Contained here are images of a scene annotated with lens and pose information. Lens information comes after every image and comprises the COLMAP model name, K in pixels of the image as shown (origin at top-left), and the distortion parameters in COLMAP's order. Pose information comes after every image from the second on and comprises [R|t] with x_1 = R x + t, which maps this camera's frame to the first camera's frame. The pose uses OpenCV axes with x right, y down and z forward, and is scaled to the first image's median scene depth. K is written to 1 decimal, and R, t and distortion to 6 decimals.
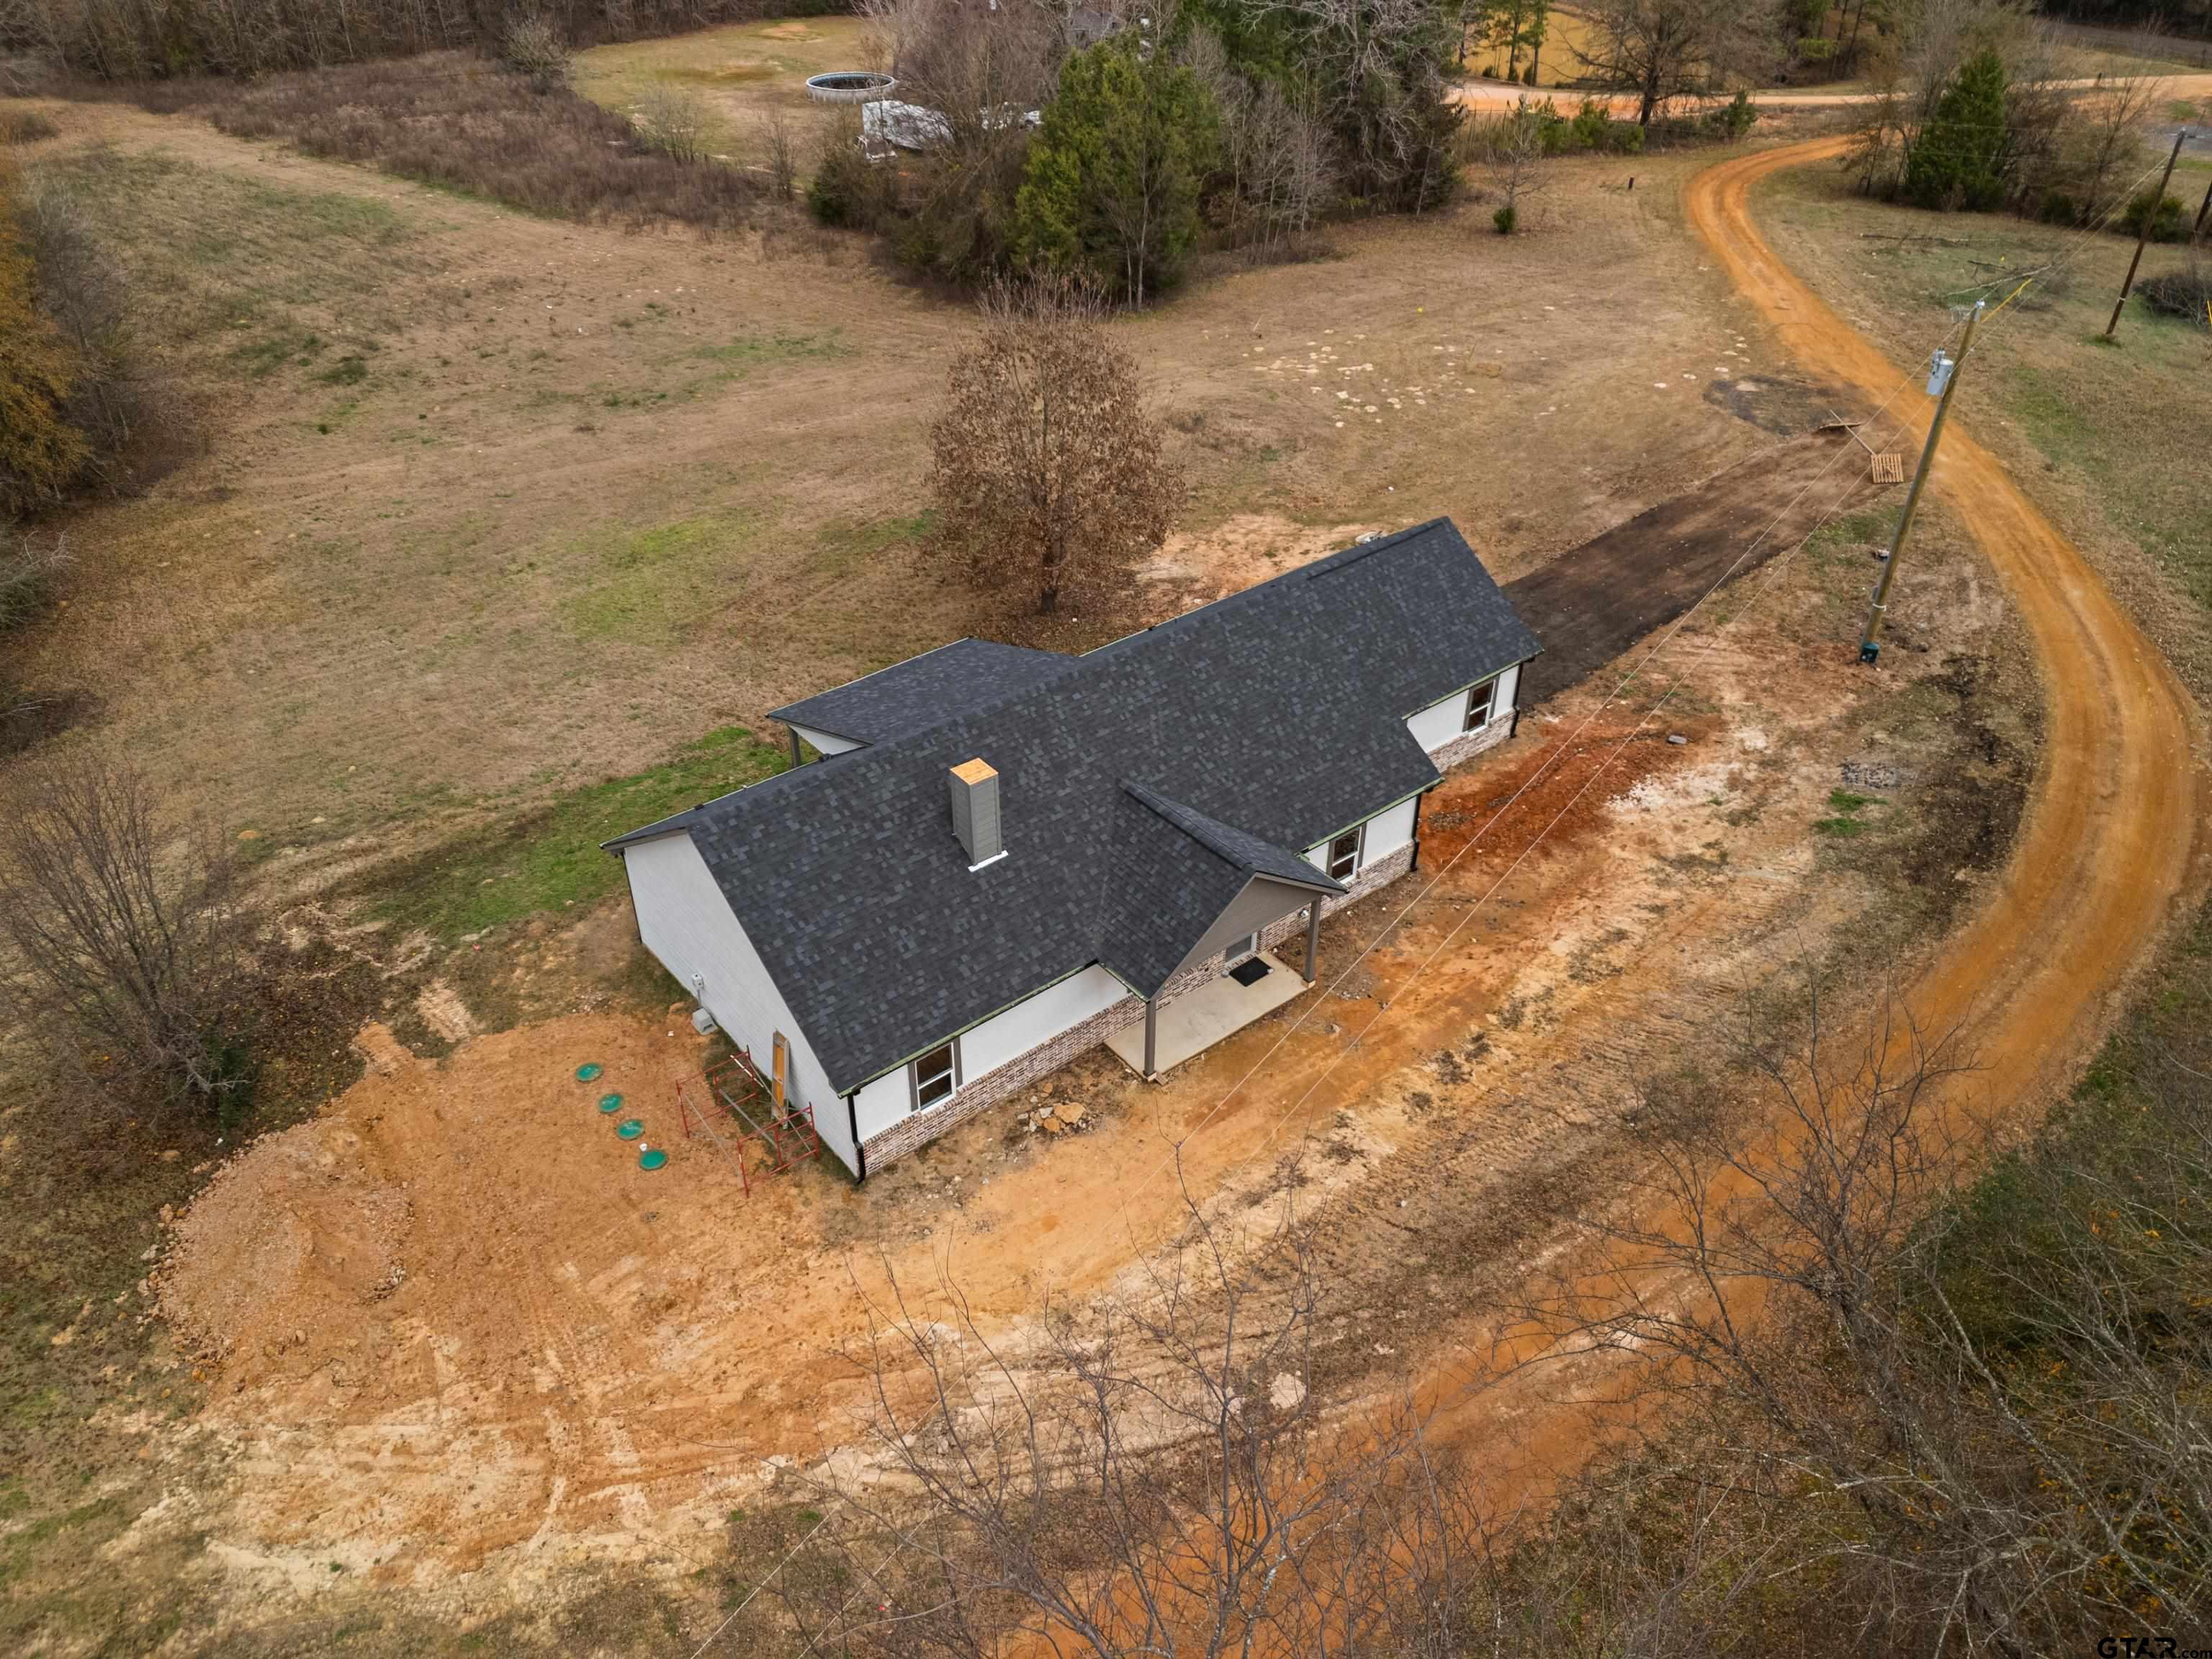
lens RADIAL K [[1633.4, 0, 1106.0], [0, 1633.4, 829.5], [0, 0, 1]] dist [0.046235, -0.024219]
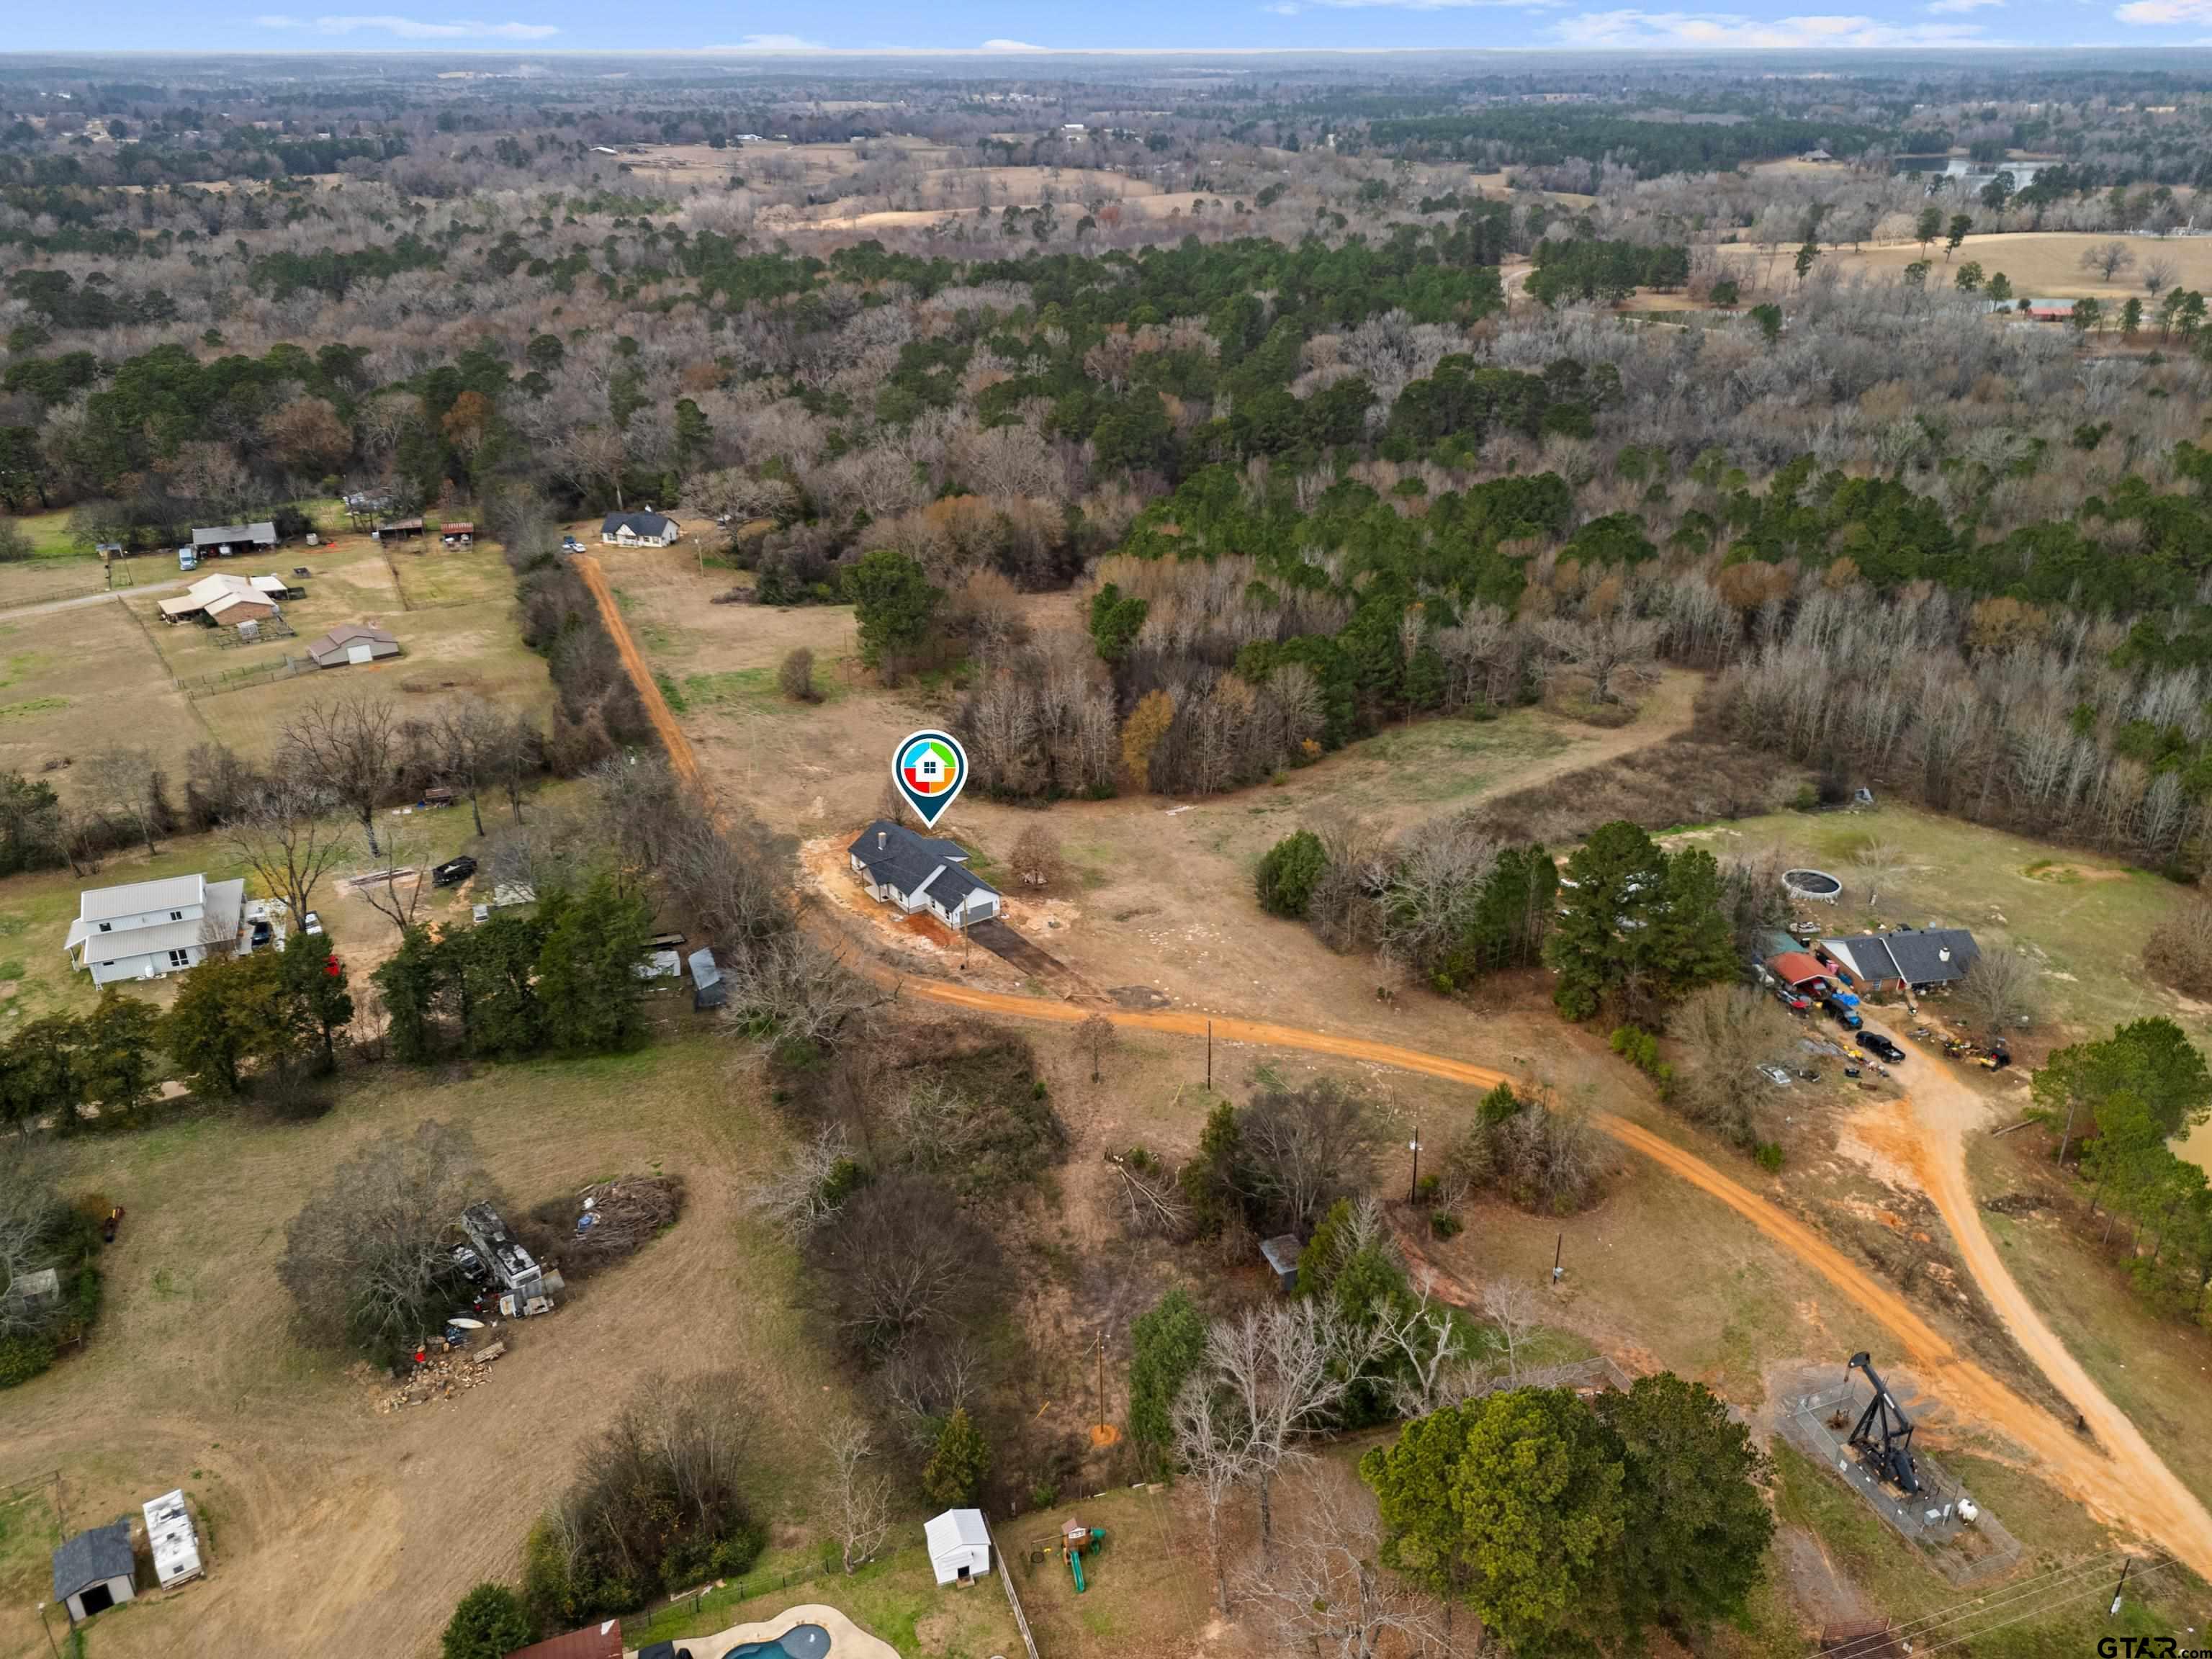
lens RADIAL K [[1632.2, 0, 1106.0], [0, 1632.2, 829.5], [0, 0, 1]] dist [0.067565, -0.048626]
pose [[-0.071360, 0.424603, -0.902563, 4.362145], [-0.581281, 0.717630, 0.383561, -2.333691], [0.810568, 0.552014, 0.195604, 0.324245]]
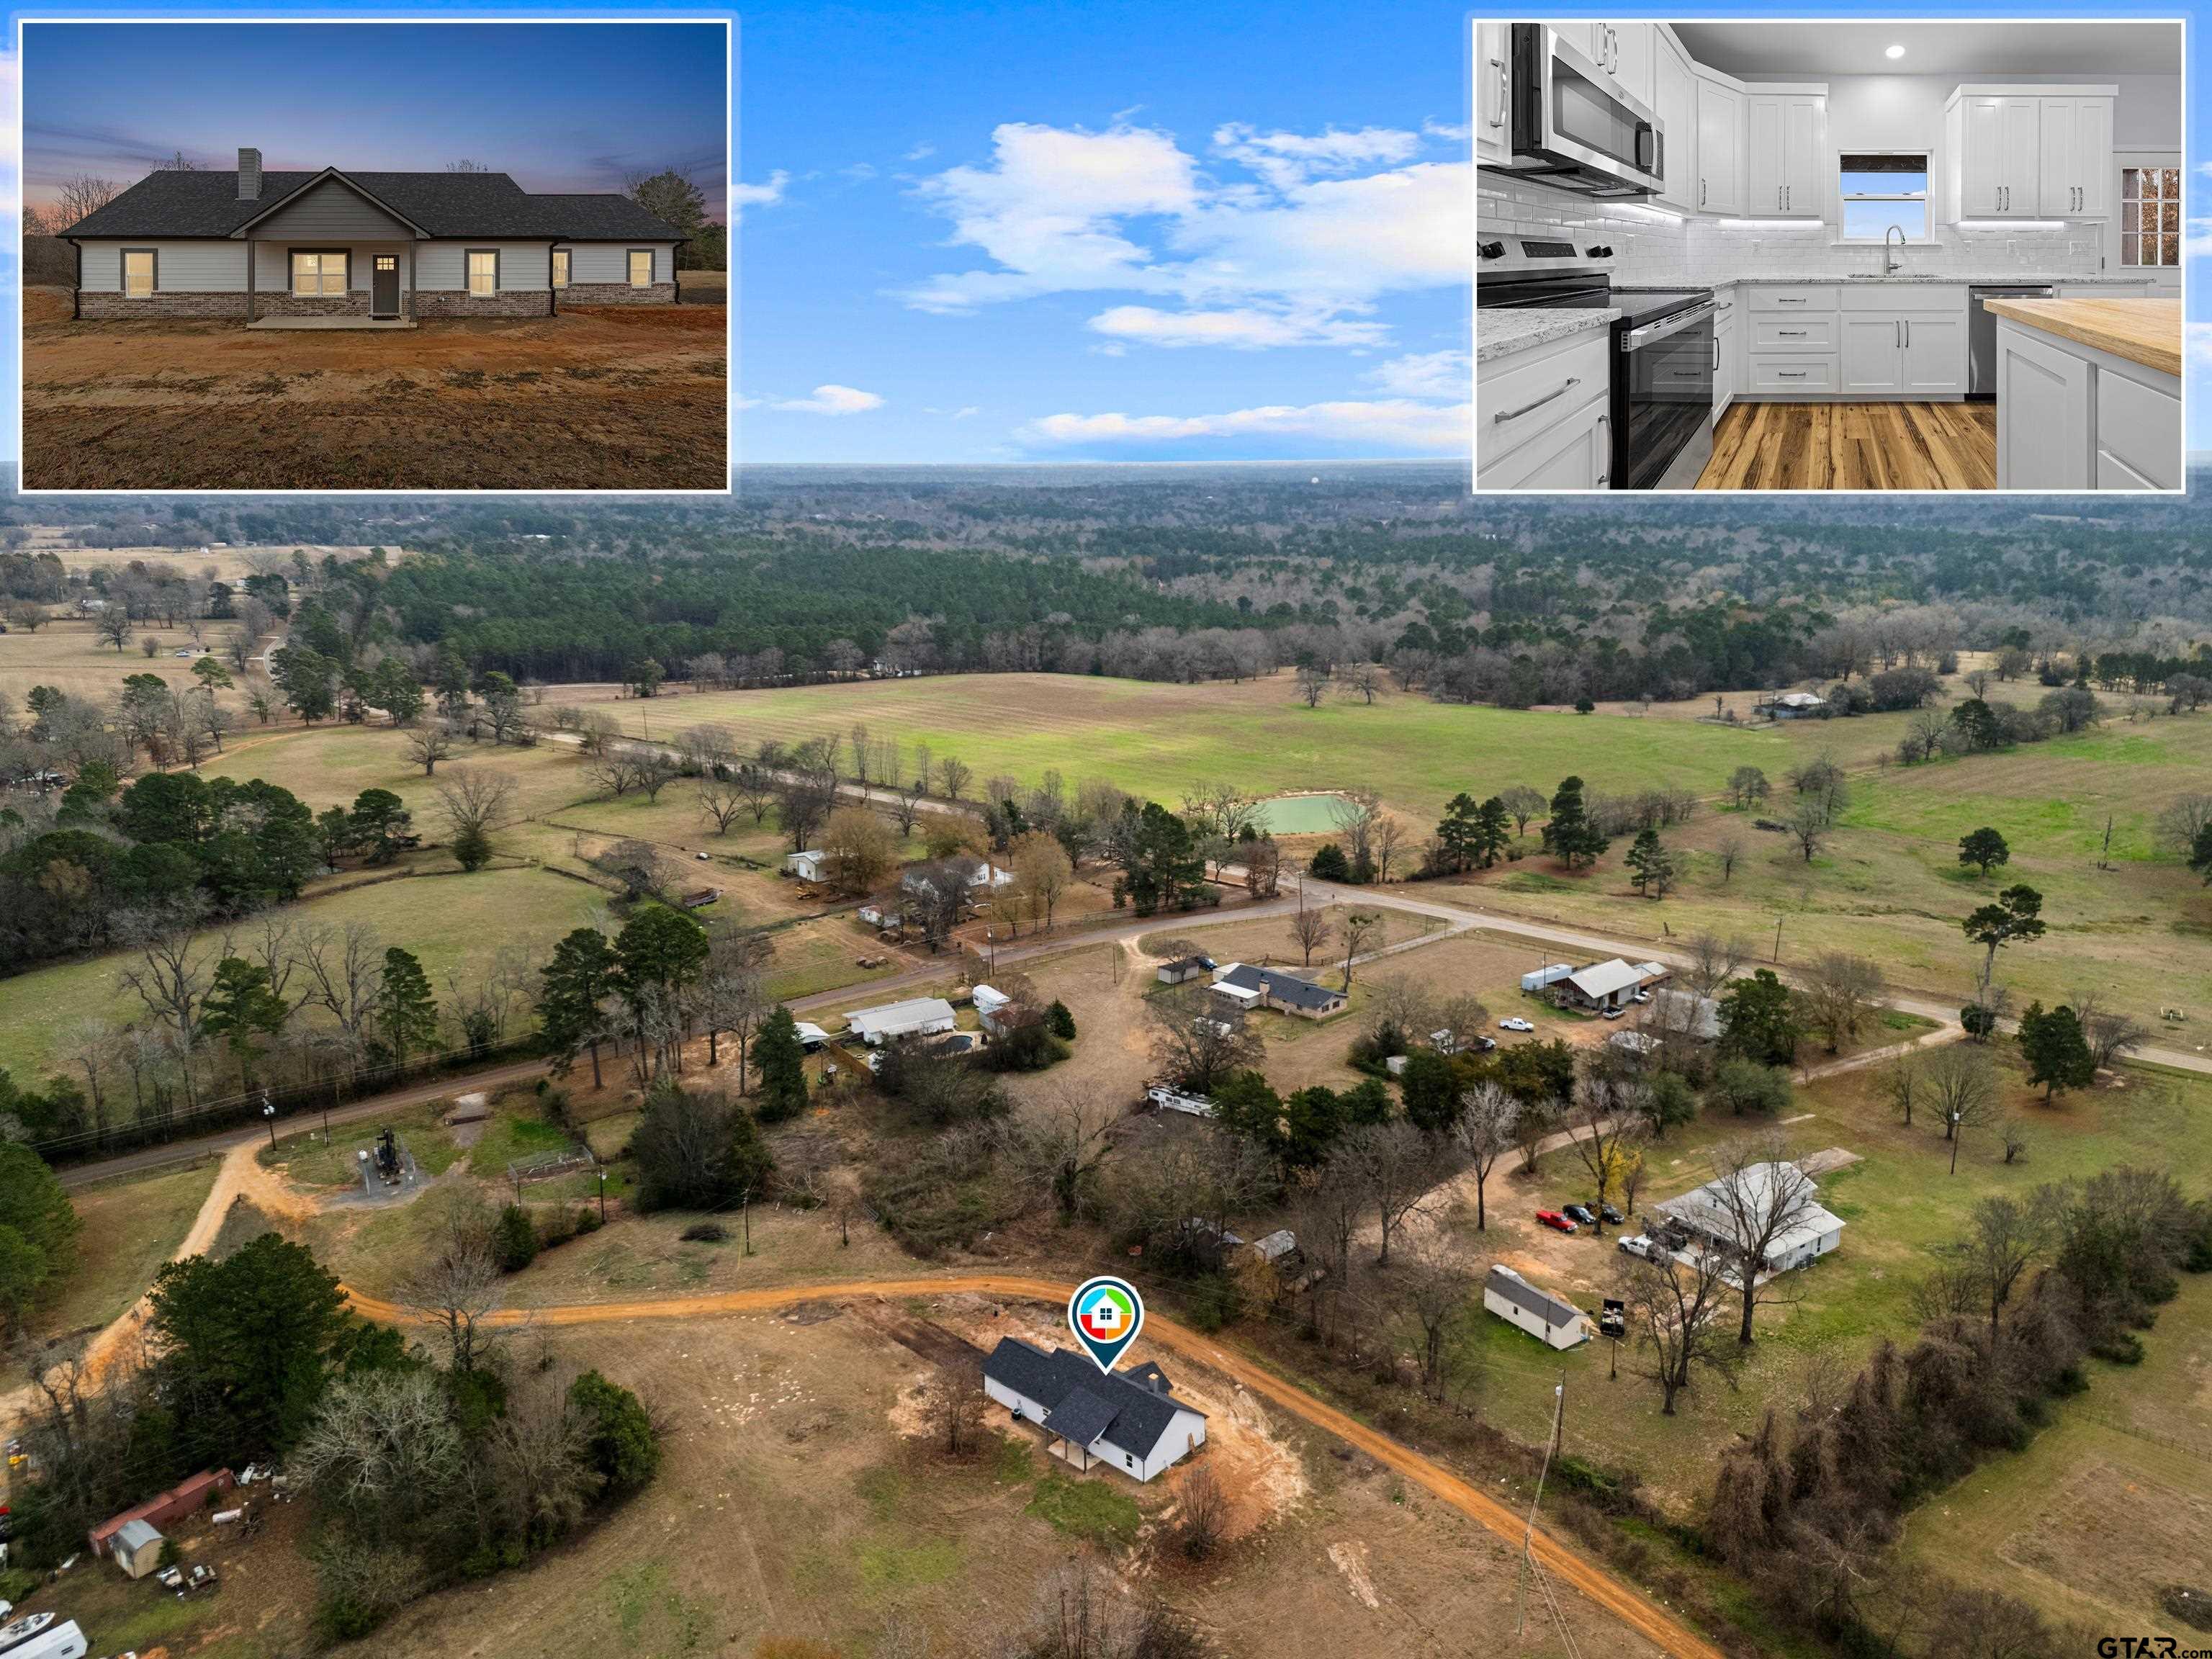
lens RADIAL K [[1633.4, 0, 1106.0], [0, 1633.4, 829.5], [0, 0, 1]] dist [0.046235, -0.024219]
pose [[-0.142886, -0.221809, 0.964564, -3.477723], [0.581540, 0.769777, 0.263163, -2.092067], [-0.800871, 0.598535, 0.019000, -0.001786]]
